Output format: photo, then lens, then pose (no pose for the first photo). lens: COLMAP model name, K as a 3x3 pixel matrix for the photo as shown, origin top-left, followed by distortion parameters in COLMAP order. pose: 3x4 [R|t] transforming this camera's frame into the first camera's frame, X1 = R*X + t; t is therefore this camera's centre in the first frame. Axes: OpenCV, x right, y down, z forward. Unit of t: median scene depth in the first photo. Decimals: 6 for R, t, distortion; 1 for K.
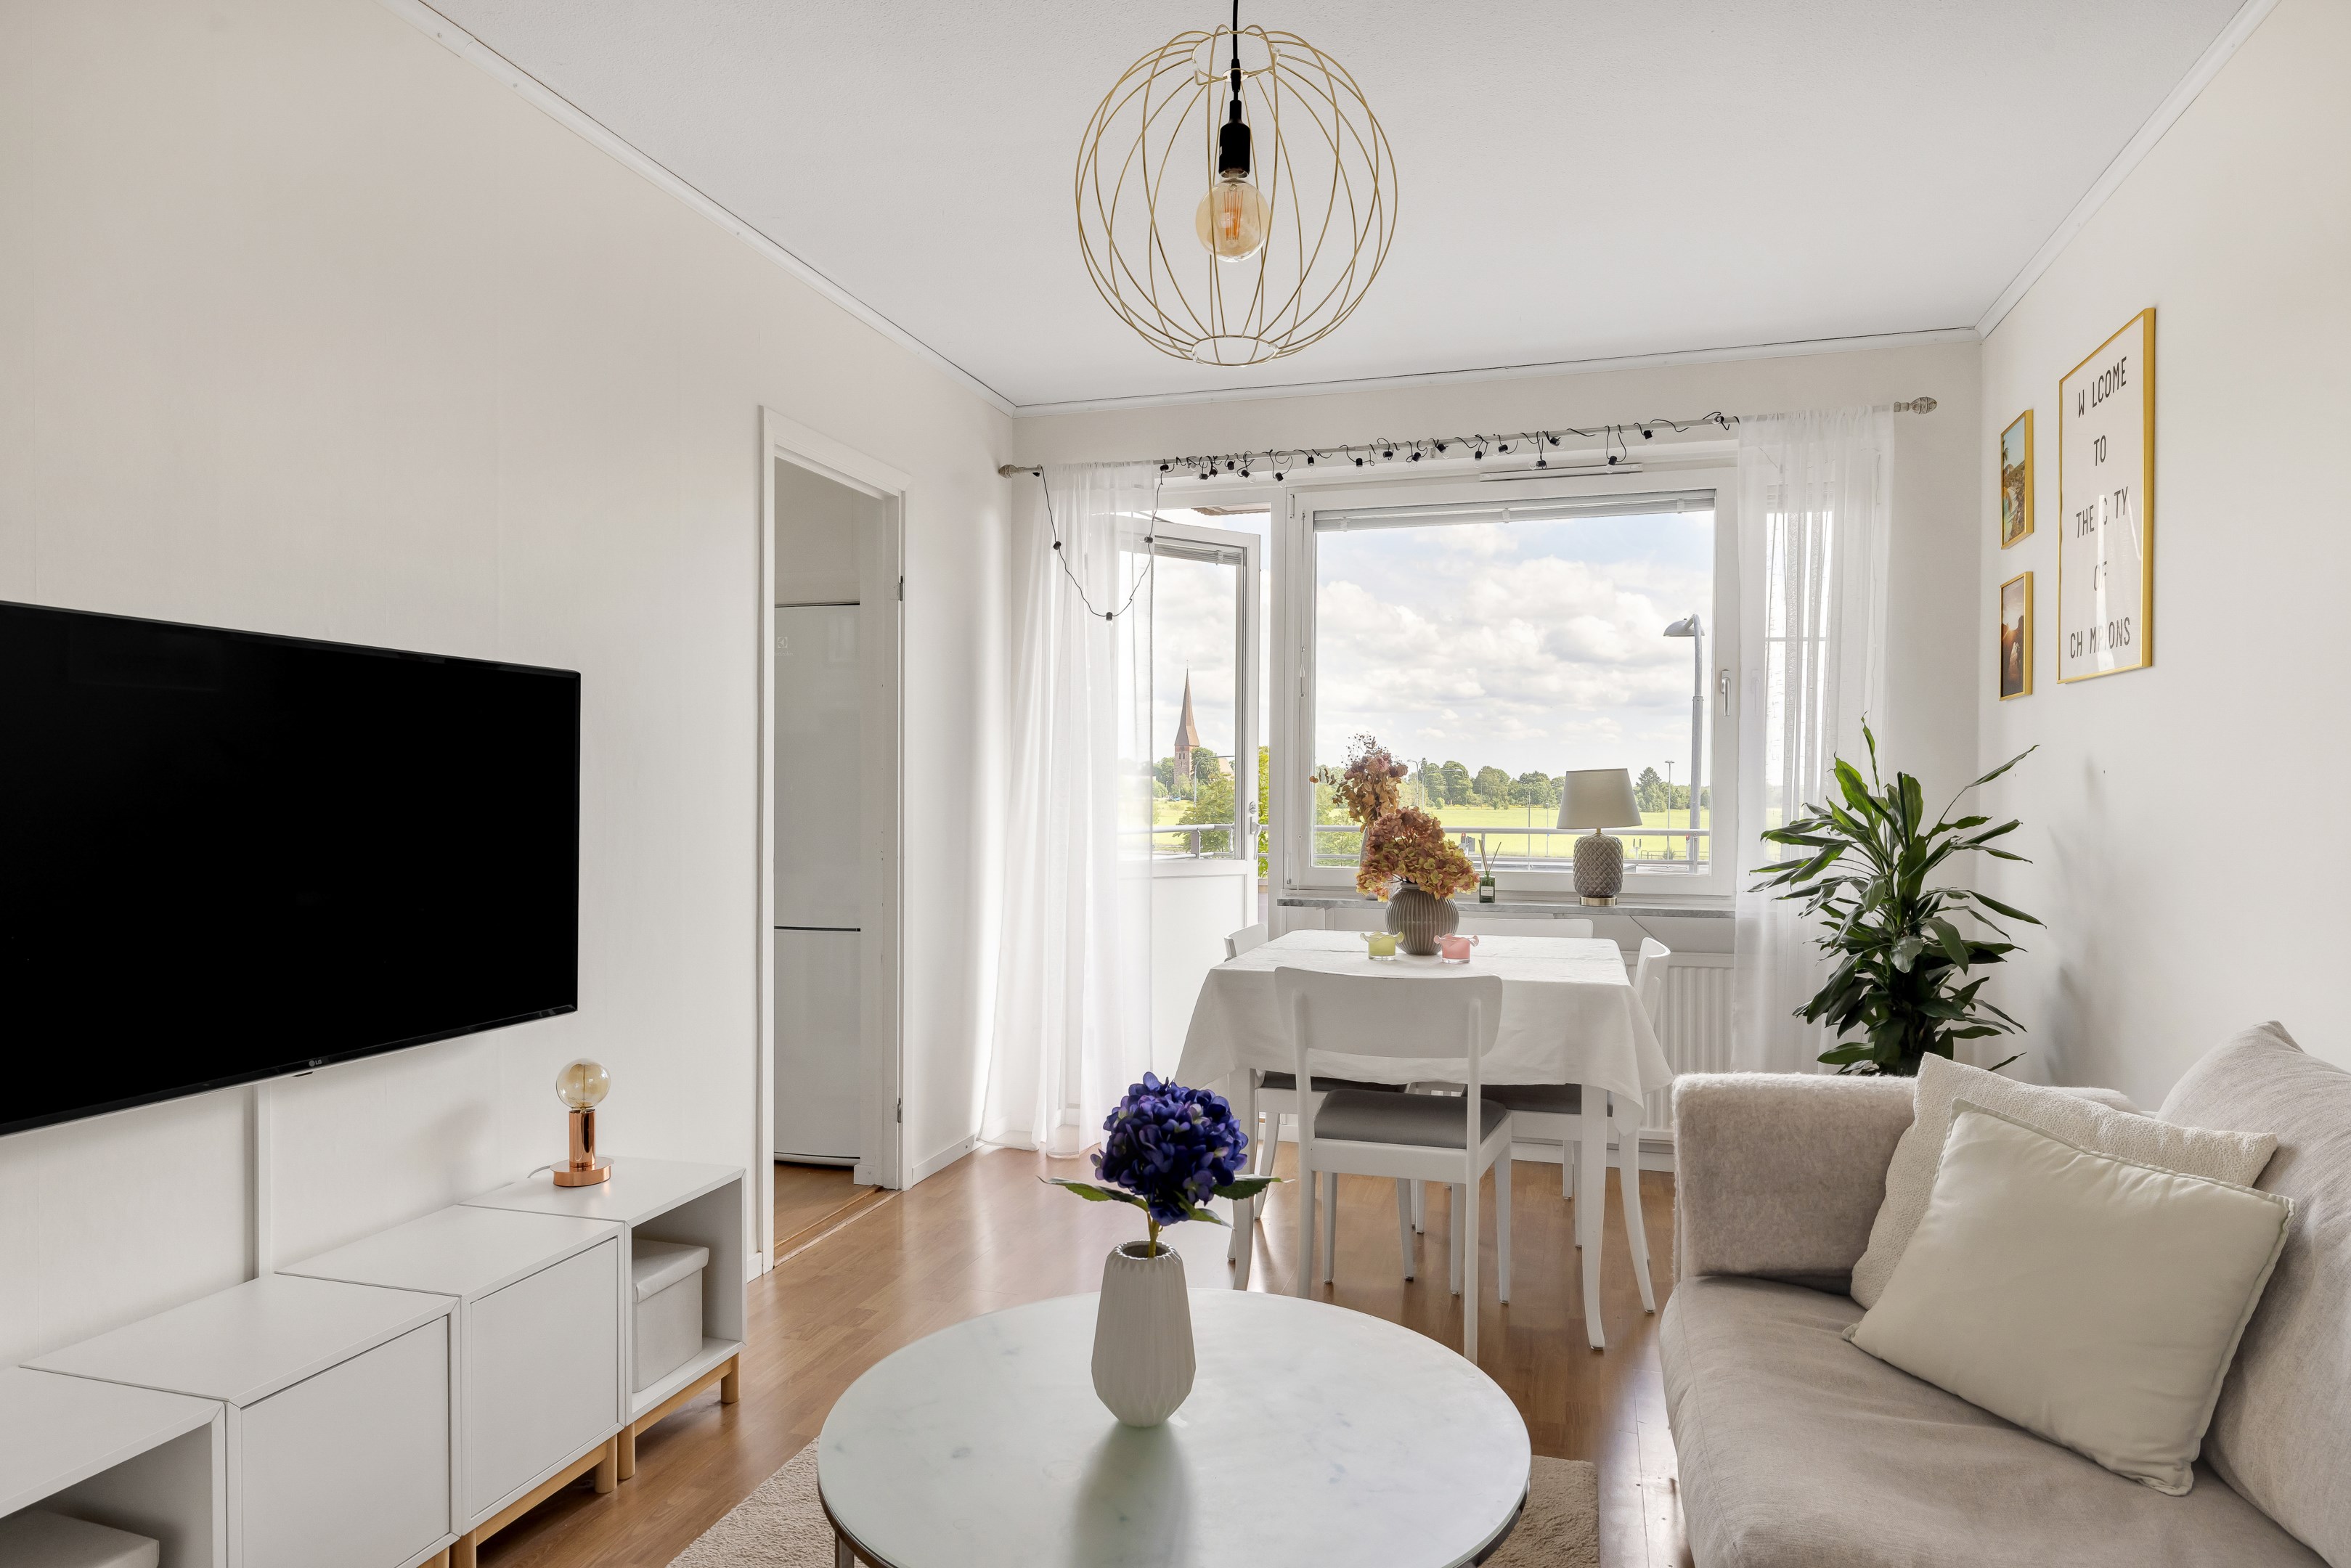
lens RADIAL K [[1382.8, 0, 1174.7], [0, 1382.8, 801.8], [0, 0, 1]] dist [-0.004318, -0.000712]
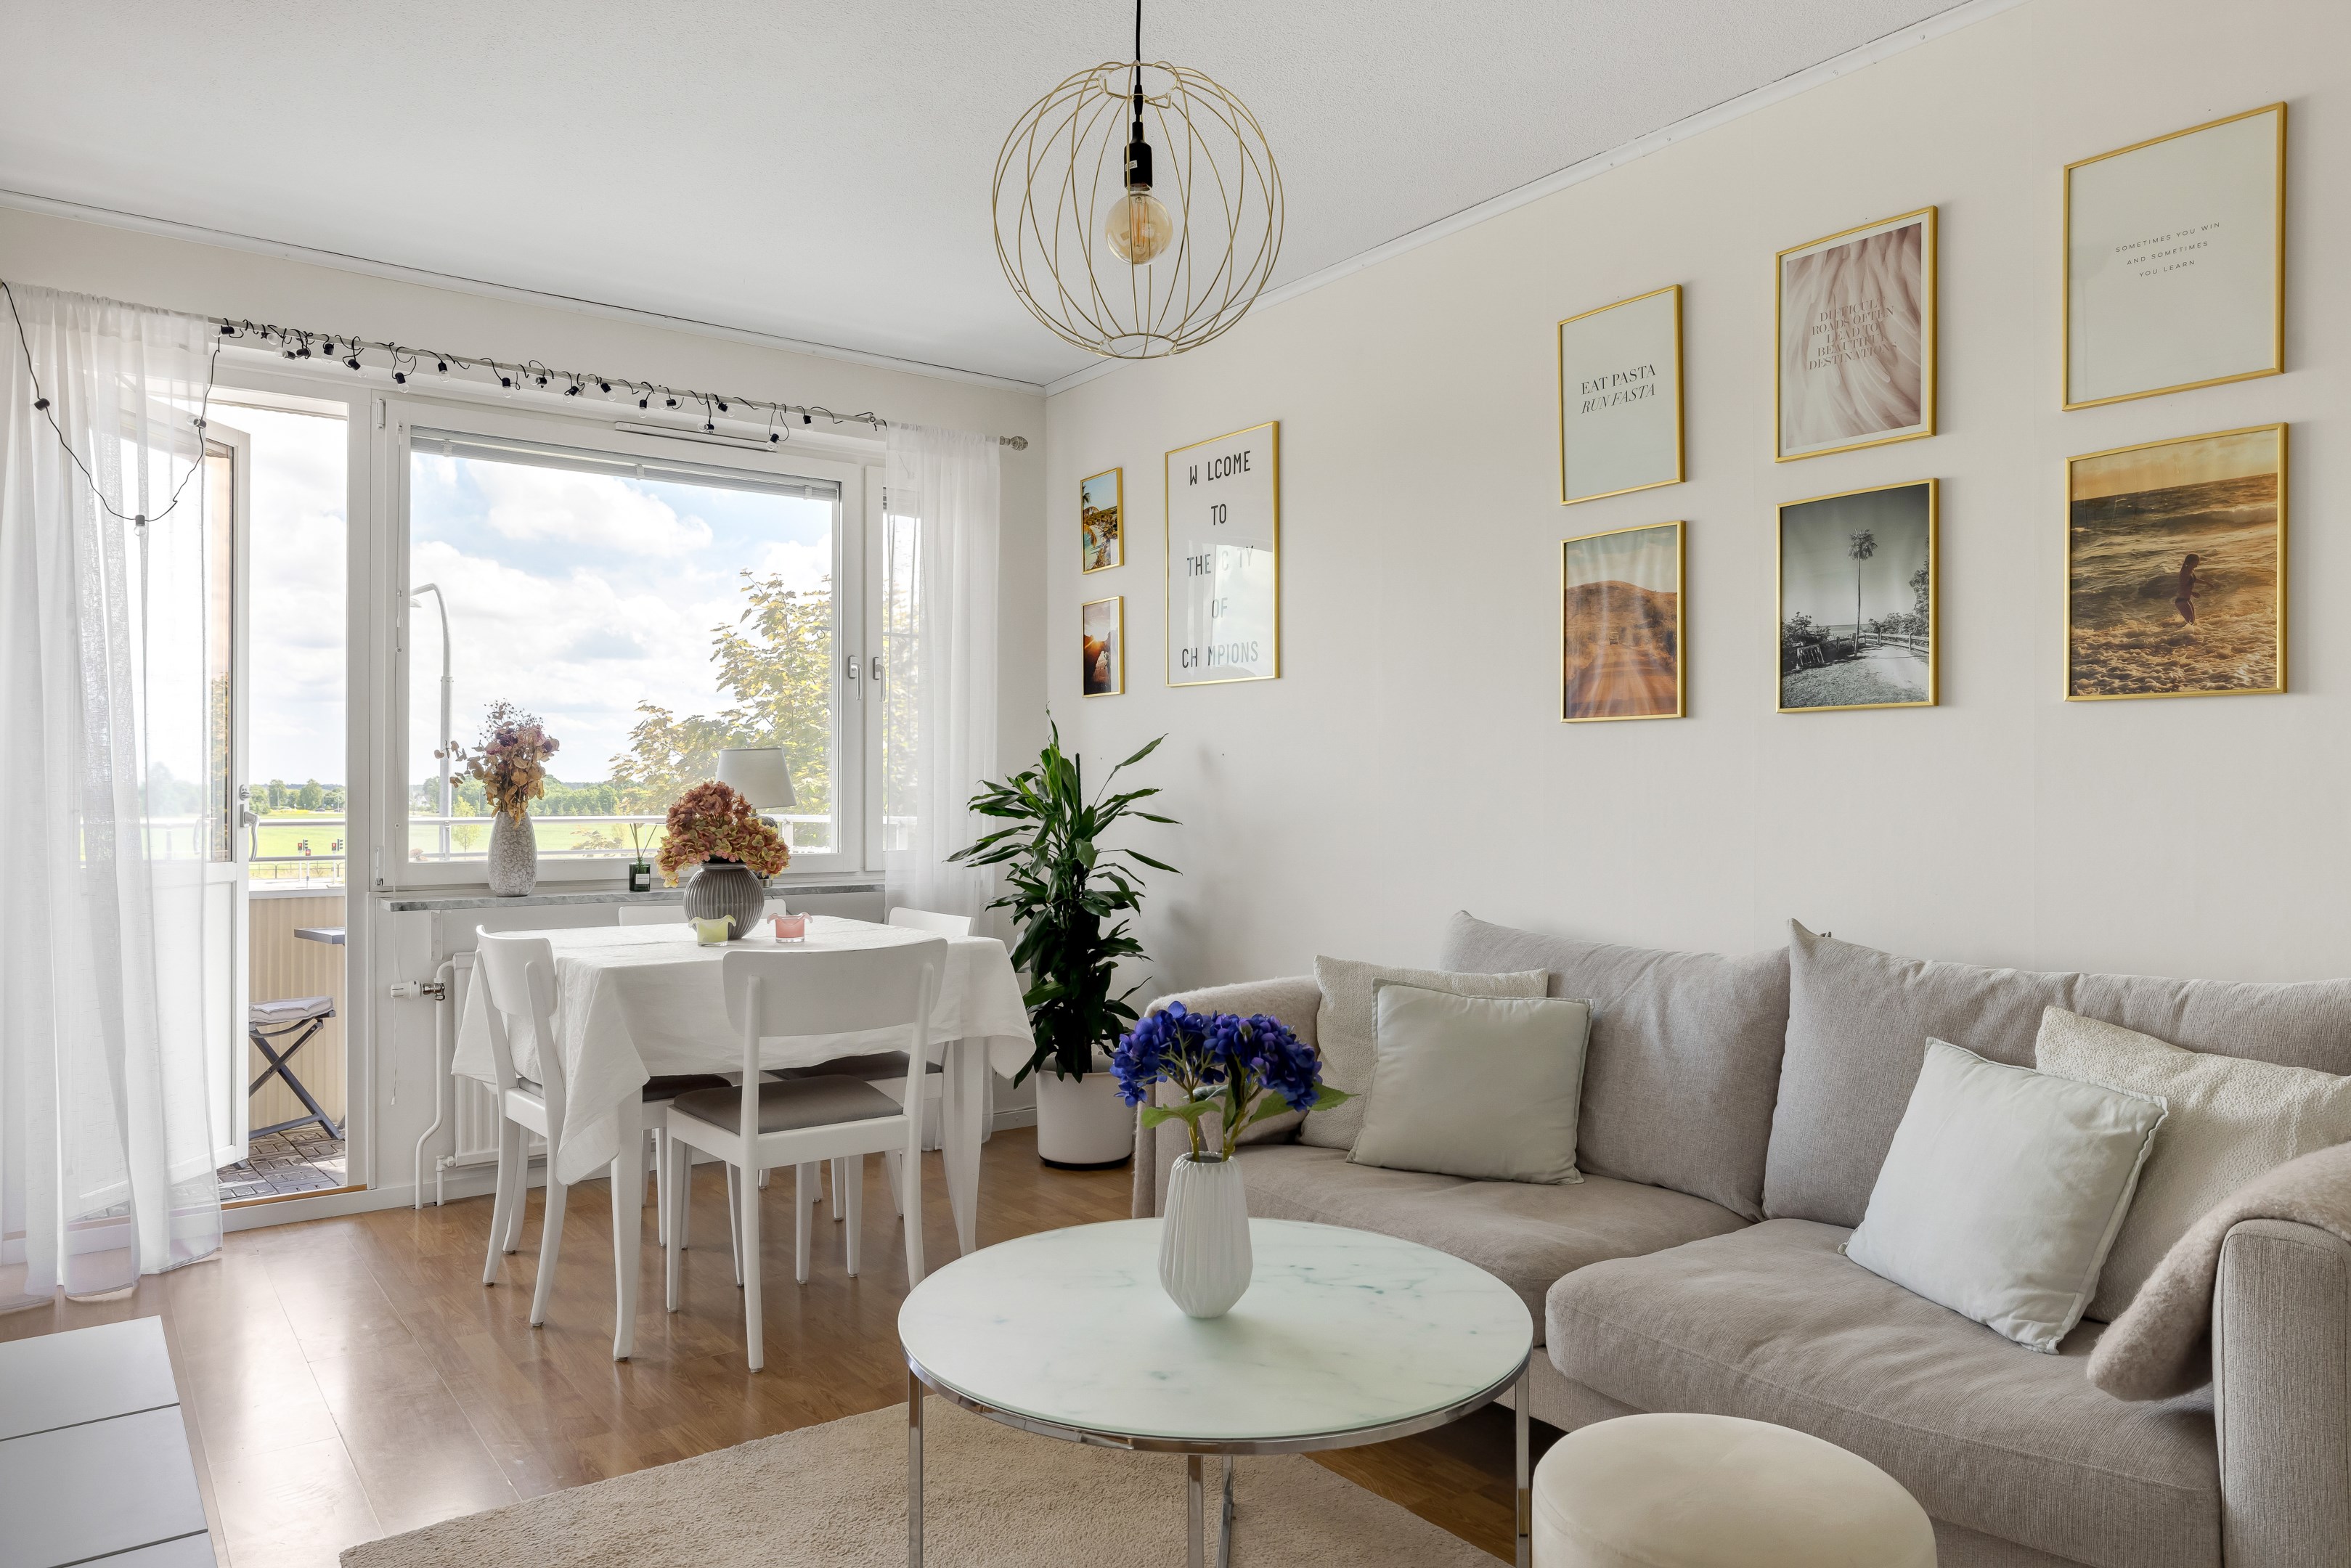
lens RADIAL K [[1563.5, 0, 1158.6], [0, 1563.5, 782.9], [0, 0, 1]] dist [-0.011054, 0.001472]
pose [[0.584619, 0.002959, 0.811303, -0.428516], [0.007560, 0.999930, -0.009094, 0.013418], [-0.811273, 0.011450, 0.584555, 0.120081]]
